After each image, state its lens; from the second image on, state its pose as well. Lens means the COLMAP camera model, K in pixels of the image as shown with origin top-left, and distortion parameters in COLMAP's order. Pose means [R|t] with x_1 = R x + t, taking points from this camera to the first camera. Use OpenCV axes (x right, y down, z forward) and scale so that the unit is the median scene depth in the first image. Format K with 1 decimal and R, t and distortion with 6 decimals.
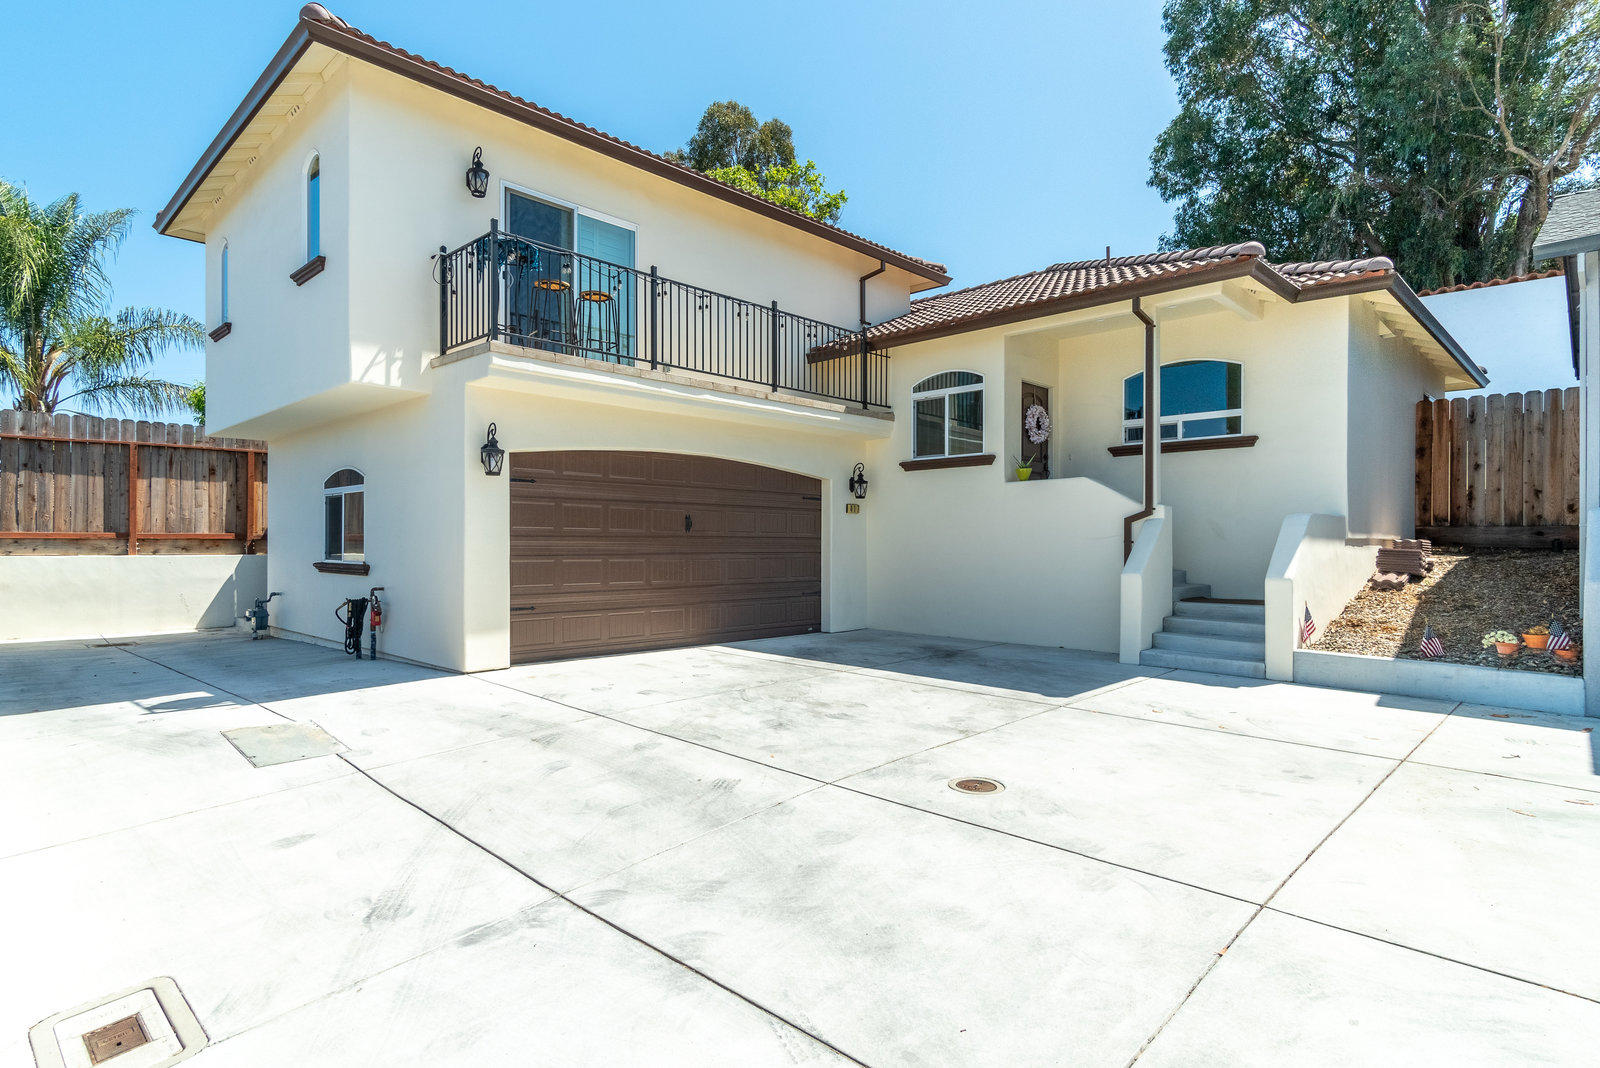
lens RADIAL K [[848.7, 0, 802.9], [0, 848.7, 537.5], [0, 0, 1]] dist [0.004377, 0.000425]
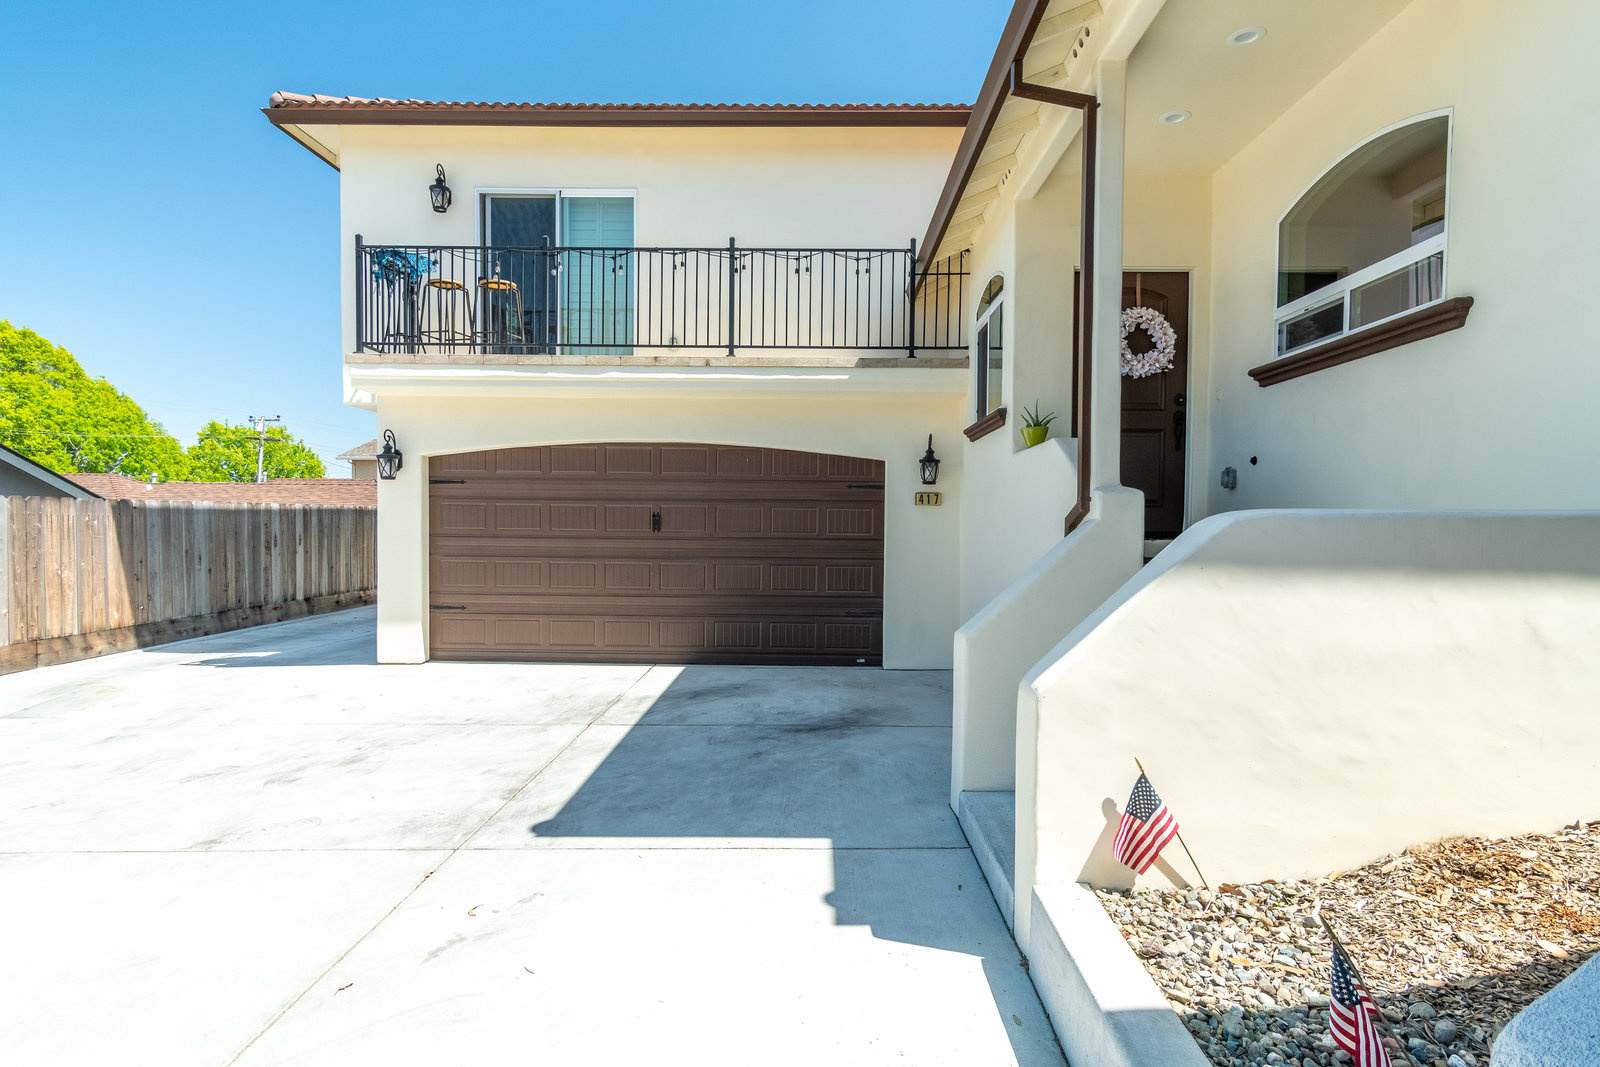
lens RADIAL K [[848.7, 0, 806.5], [0, 848.7, 537.1], [0, 0, 1]] dist [0.004377, 0.000425]
pose [[0.683565, 0.018152, -0.729664, 0.595005], [-0.002753, 0.999748, 0.022292, -0.020660], [0.729885, -0.013229, 0.683442, 0.516033]]
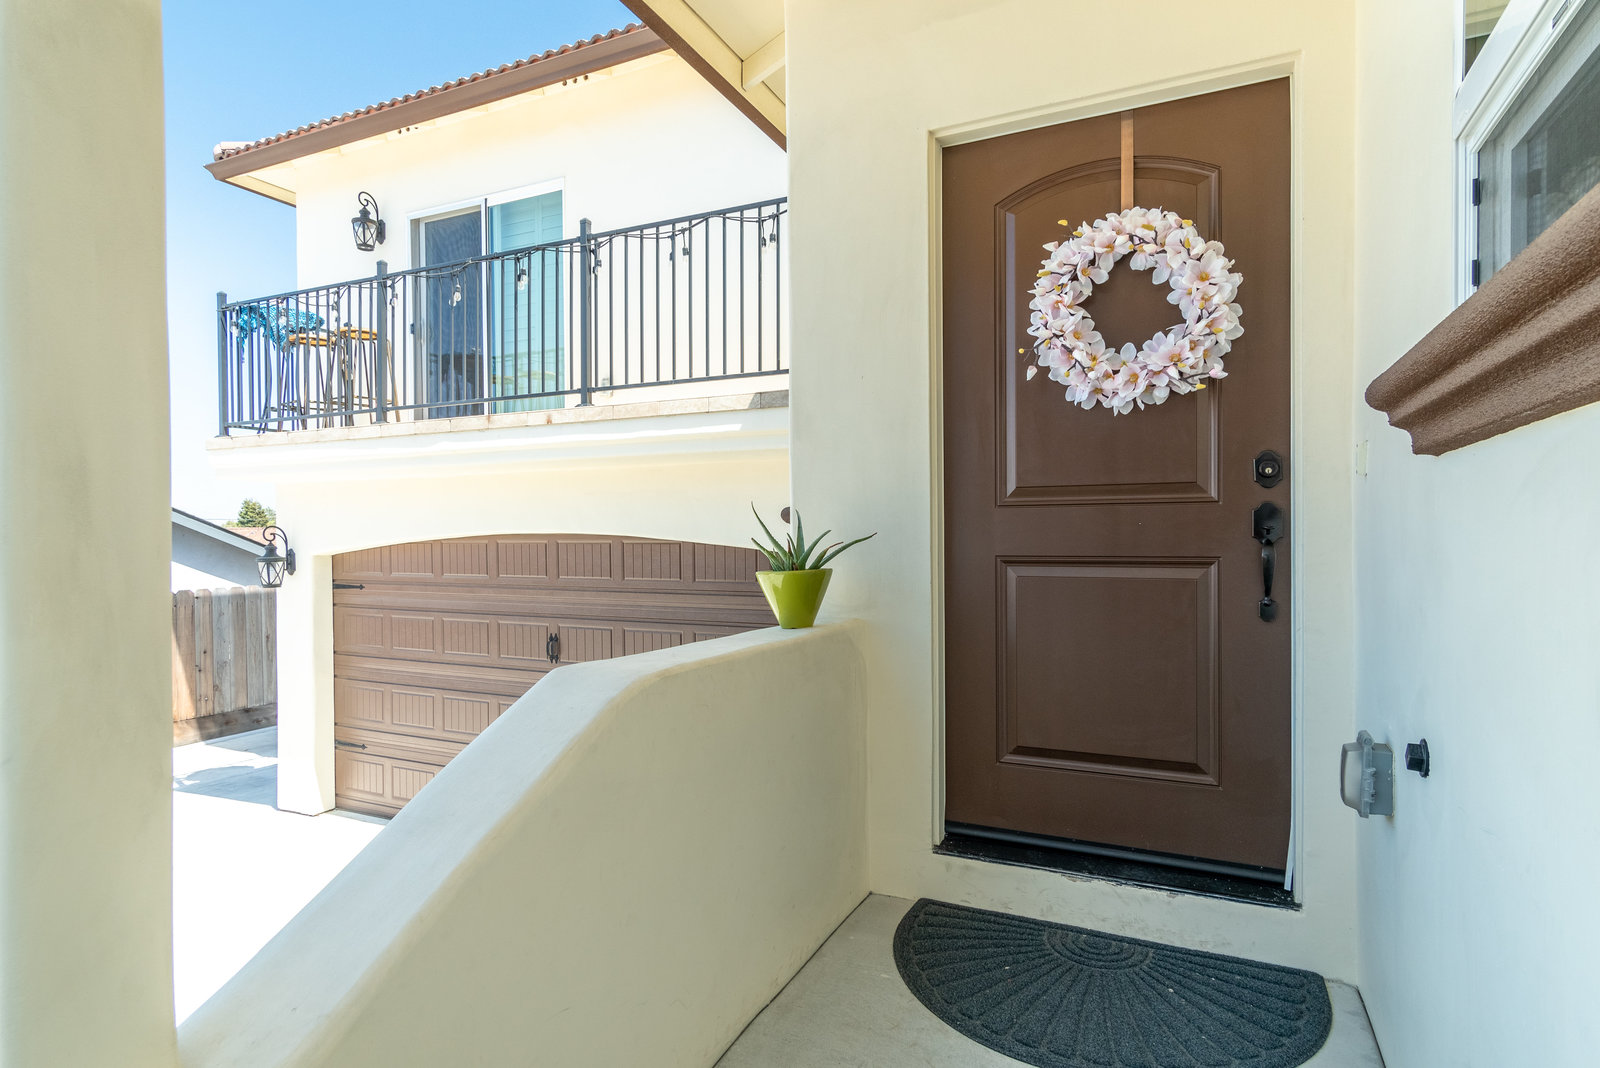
lens RADIAL K [[848.7, 0, 811.5], [0, 848.7, 540.5], [0, 0, 1]] dist [0.004377, 0.000425]
pose [[0.323359, 0.002521, -0.946273, 0.485224], [0.012155, 0.999903, 0.006818, -0.093391], [0.946198, -0.013707, 0.323297, 0.970975]]
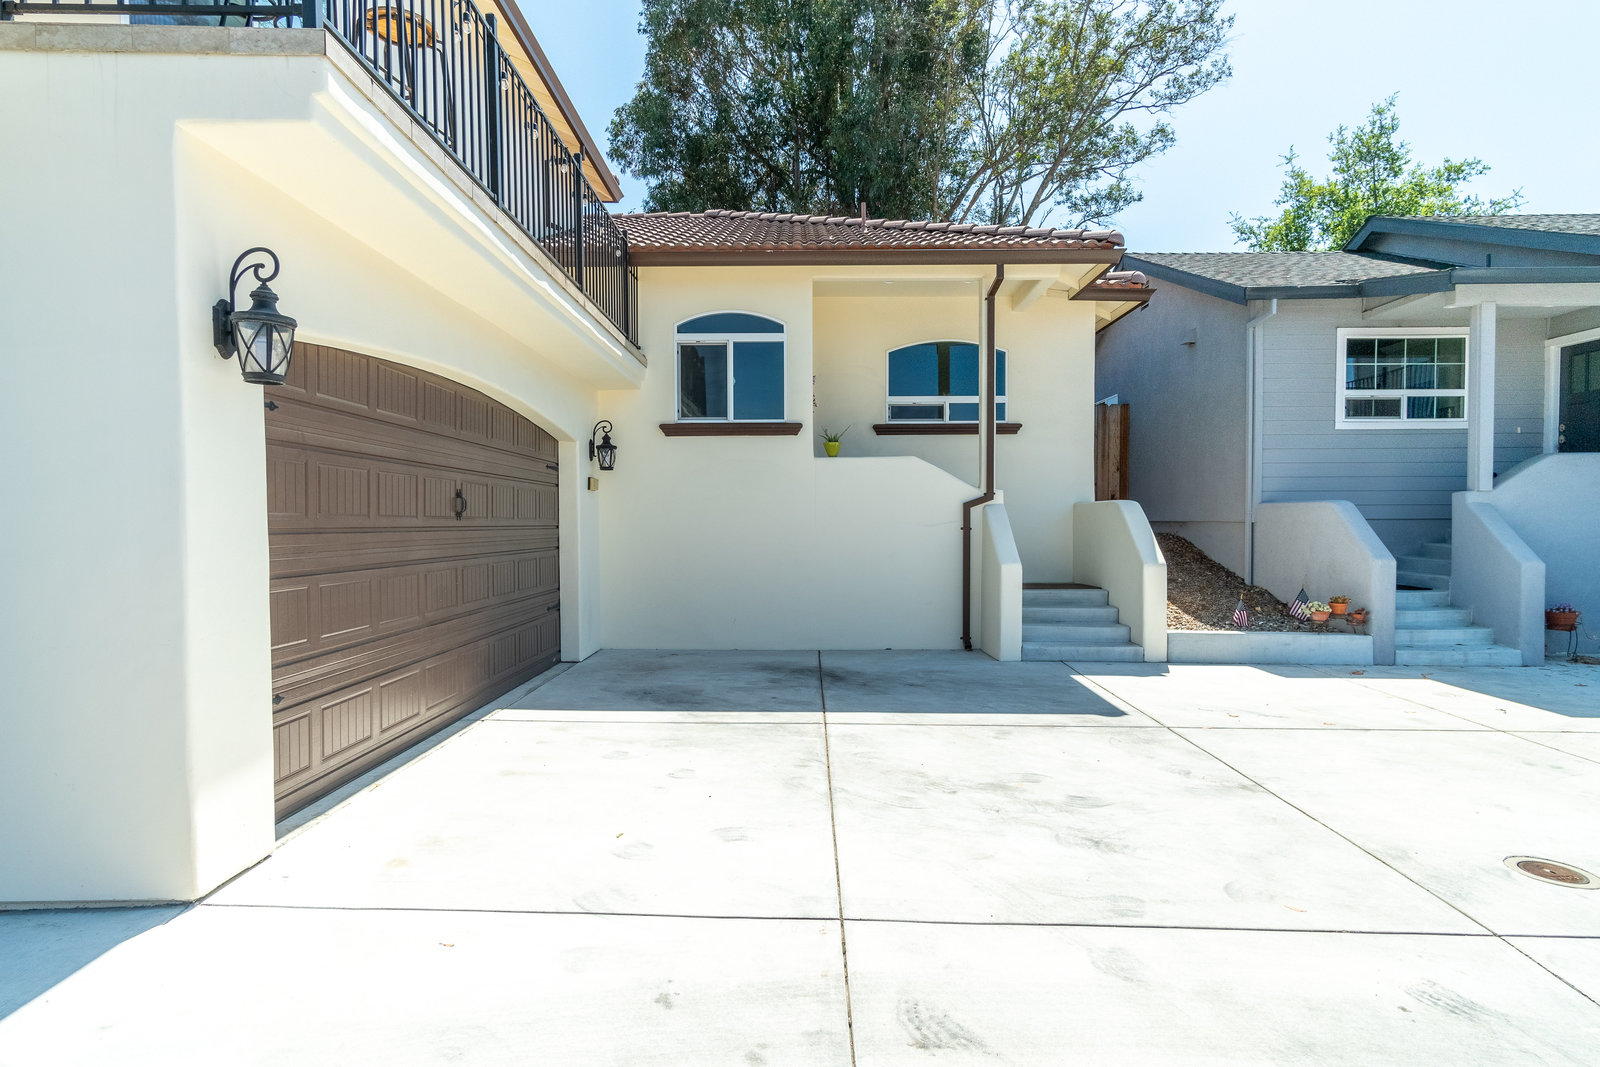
lens RADIAL K [[848.7, 0, 794.5], [0, 848.7, 538.7], [0, 0, 1]] dist [0.004377, 0.000425]
pose [[0.727794, -0.019145, 0.685528, -0.361296], [0.000317, 0.999620, 0.027580, -0.008704], [-0.685796, -0.019855, 0.727523, 0.425401]]
